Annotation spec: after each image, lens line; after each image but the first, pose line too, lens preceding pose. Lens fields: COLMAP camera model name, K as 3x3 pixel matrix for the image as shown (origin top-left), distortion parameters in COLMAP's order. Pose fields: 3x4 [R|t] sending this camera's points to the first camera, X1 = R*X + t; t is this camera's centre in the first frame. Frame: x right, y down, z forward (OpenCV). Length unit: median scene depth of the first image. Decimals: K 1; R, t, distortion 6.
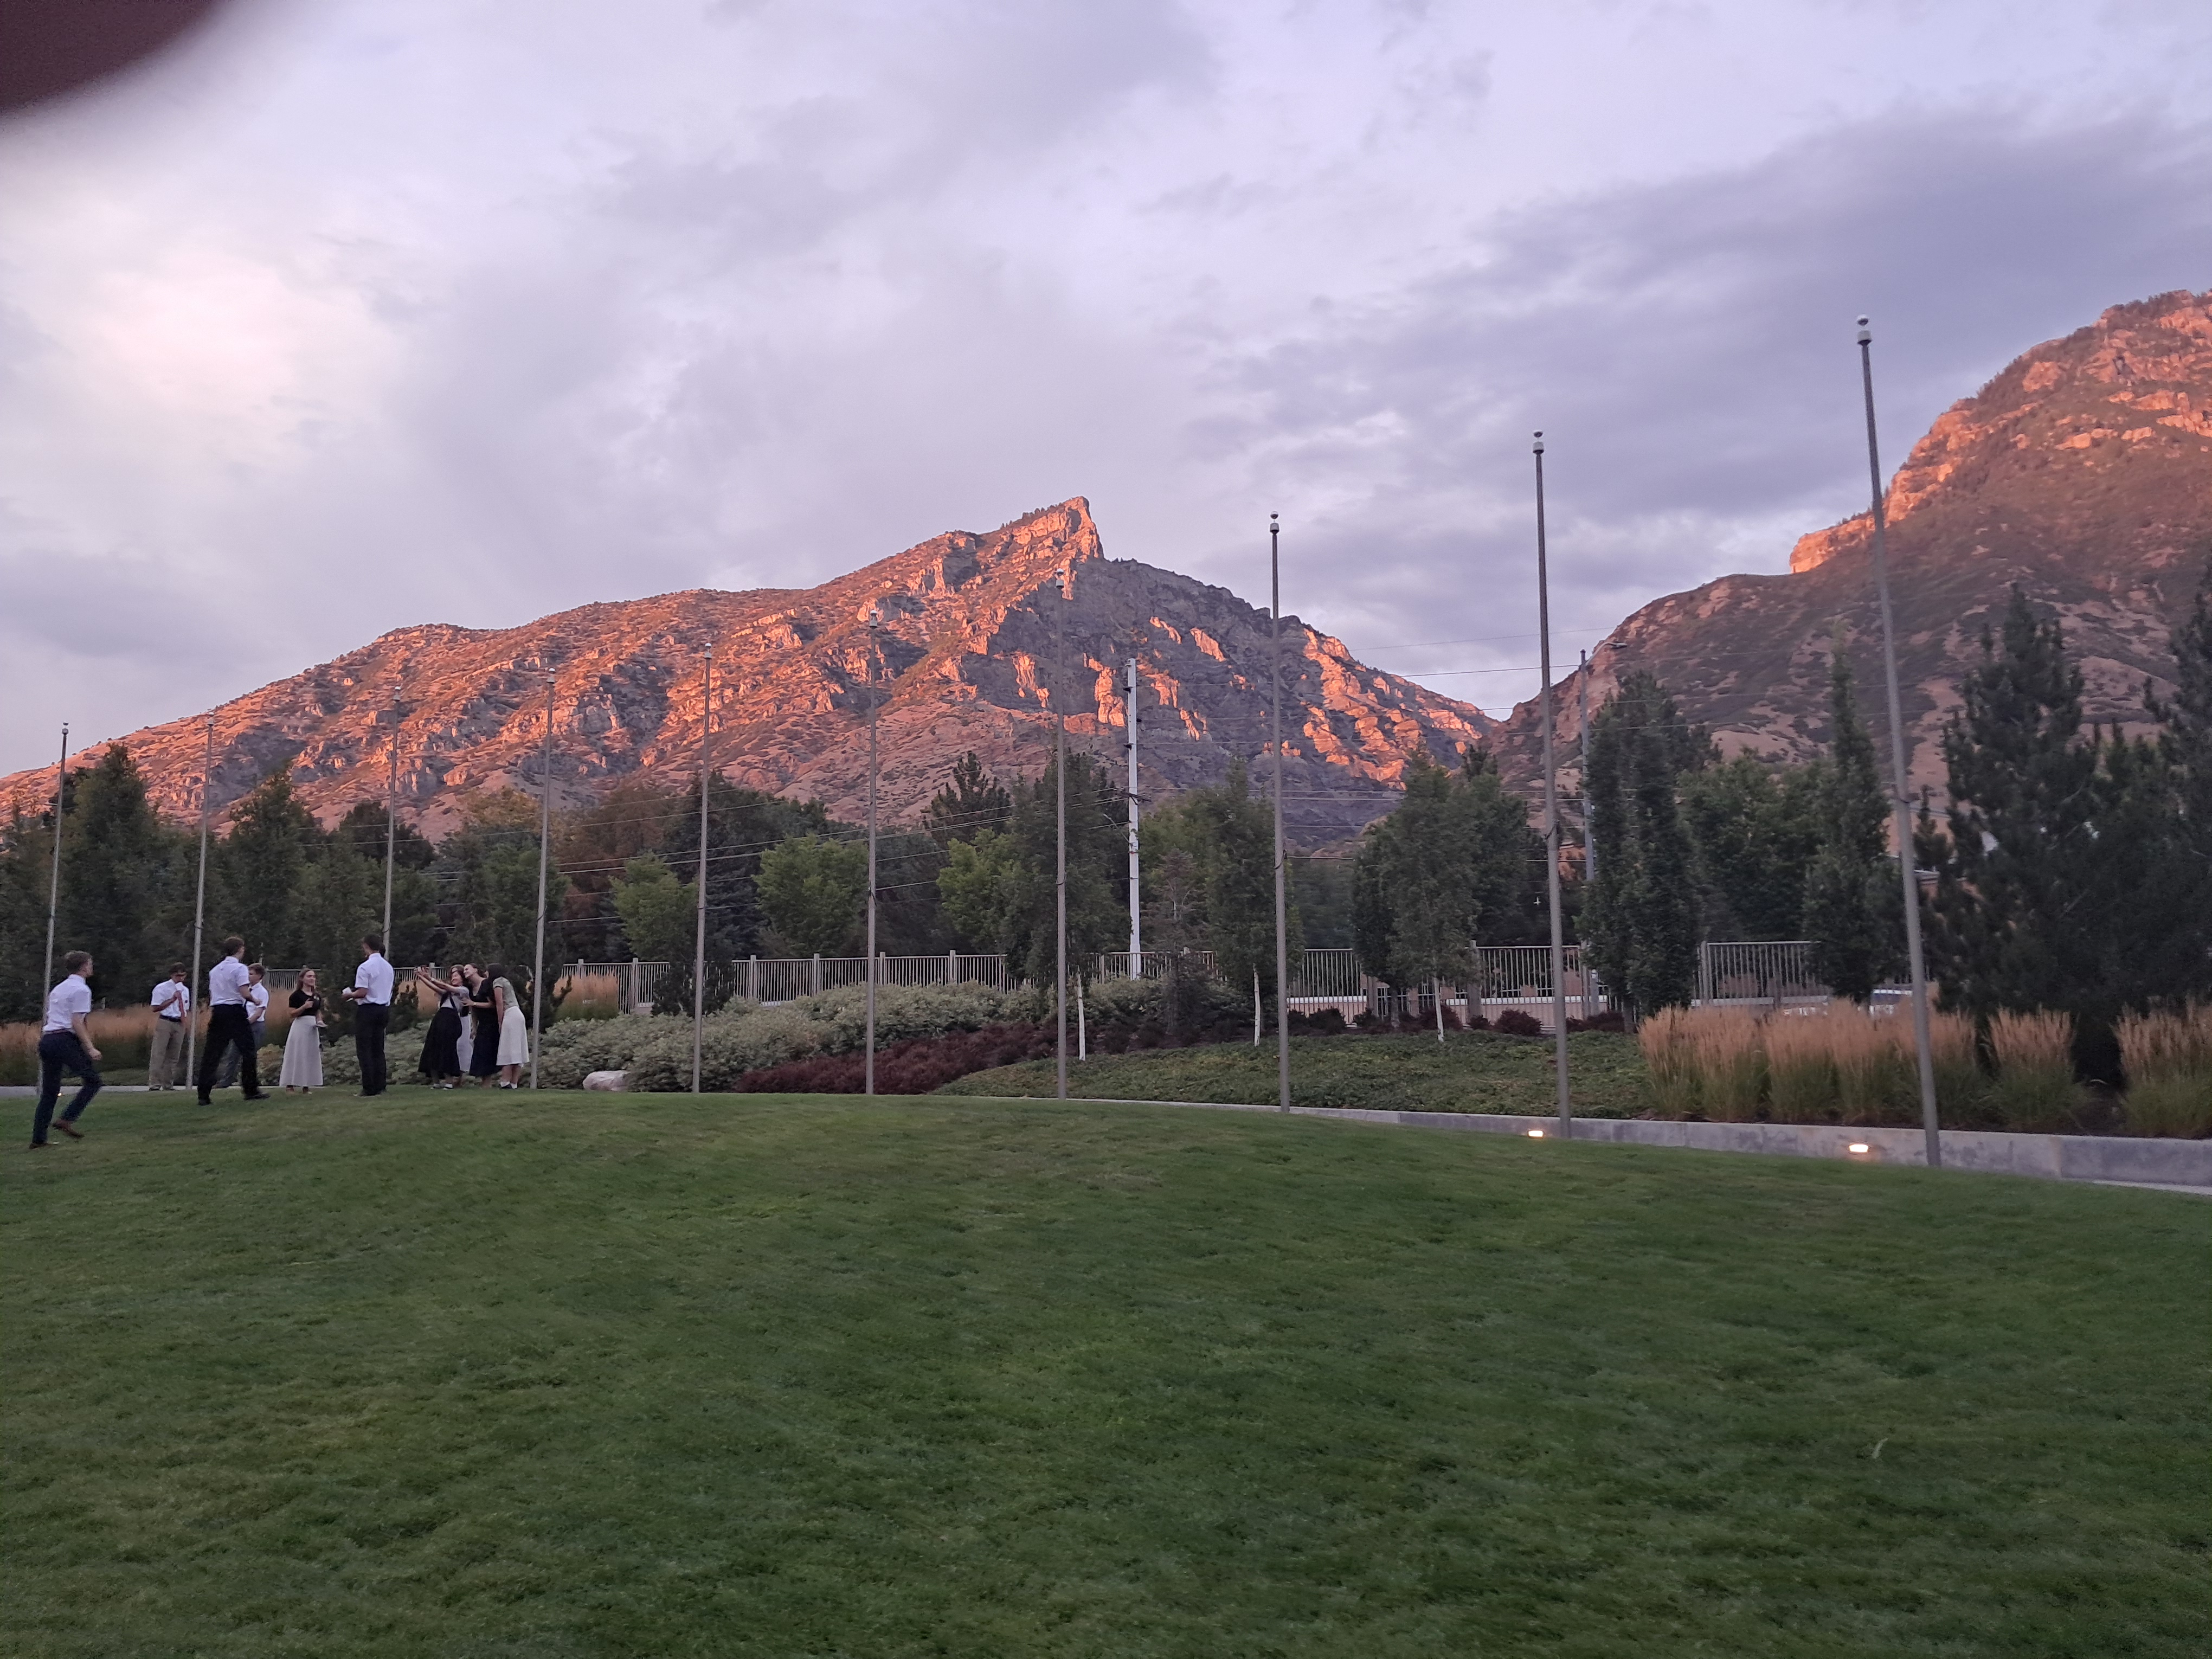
lens RADIAL K [[1731.7, 0, 1106.0], [0, 1731.7, 829.5], [0, 0, 1]] dist [0.098576, -0.154262]
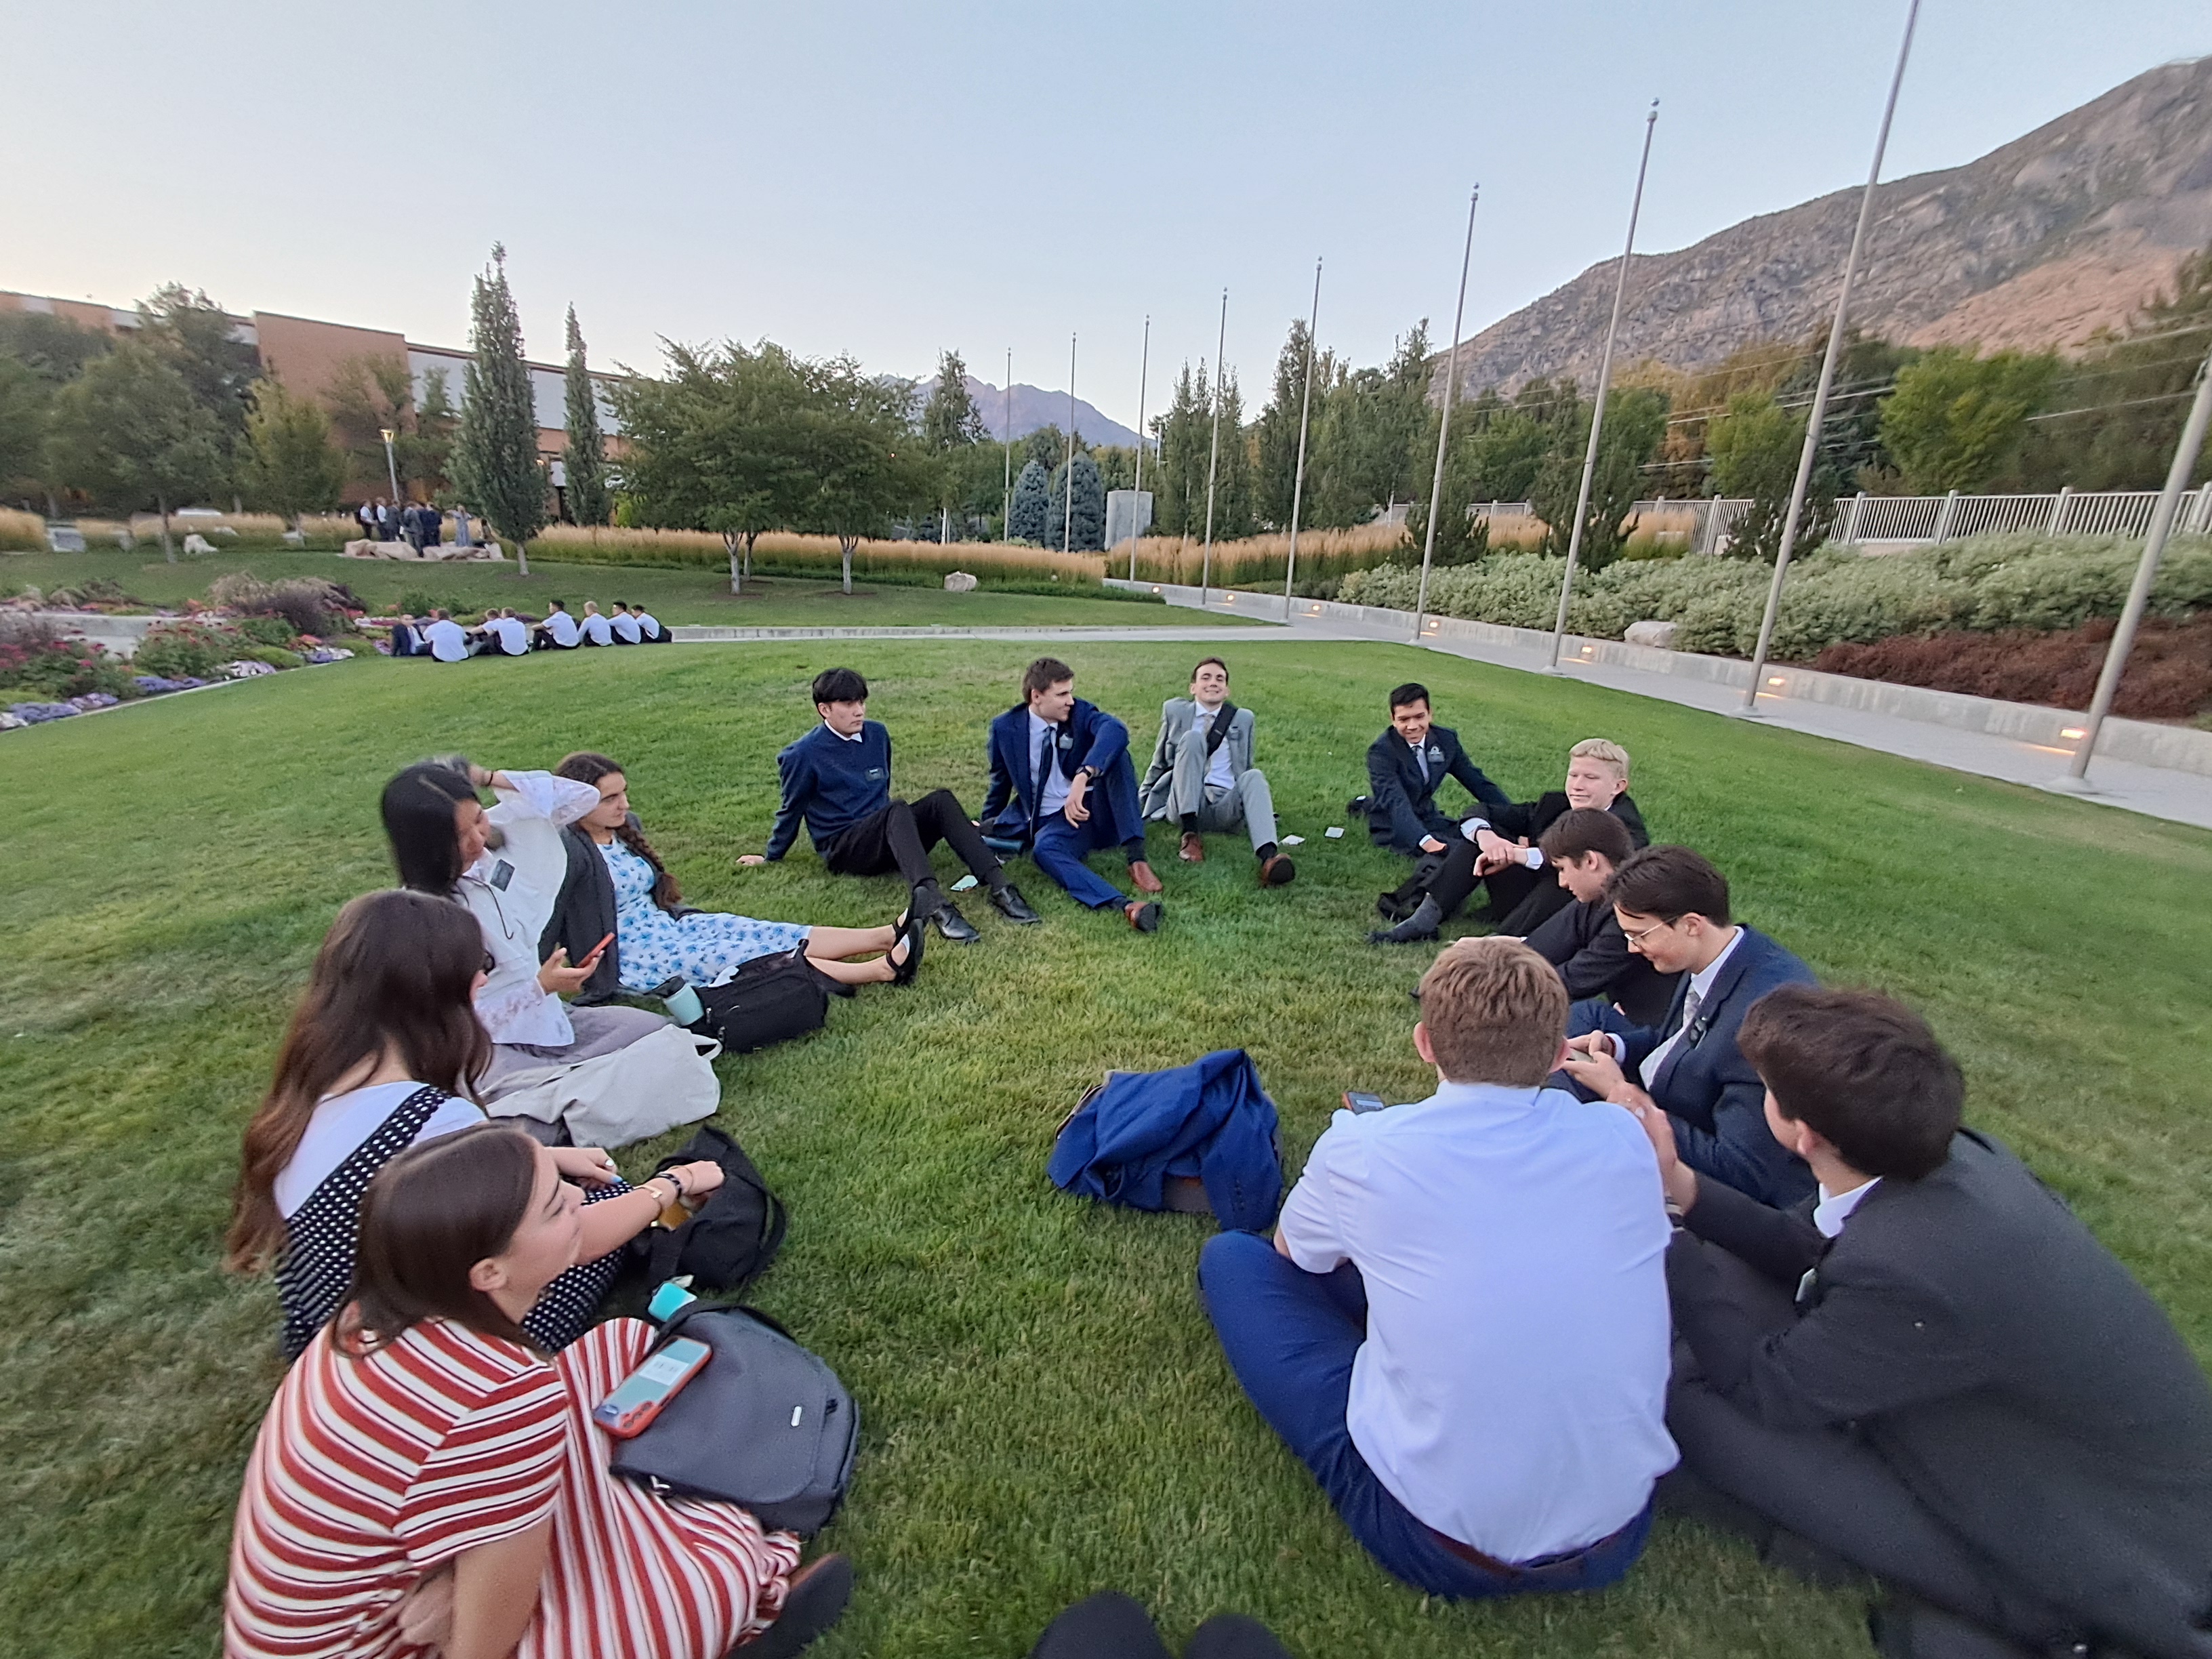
lens RADIAL K [[1010.4, 0, 1057.2], [0, 1010.4, 836.8], [0, 0, 1]] dist [-0.000866, 0.000462]
pose [[0.673356, 0.235222, -0.700901, -0.092855], [0.058280, 0.928198, 0.367493, 0.026814], [0.737018, -0.288302, 0.611299, 0.395587]]
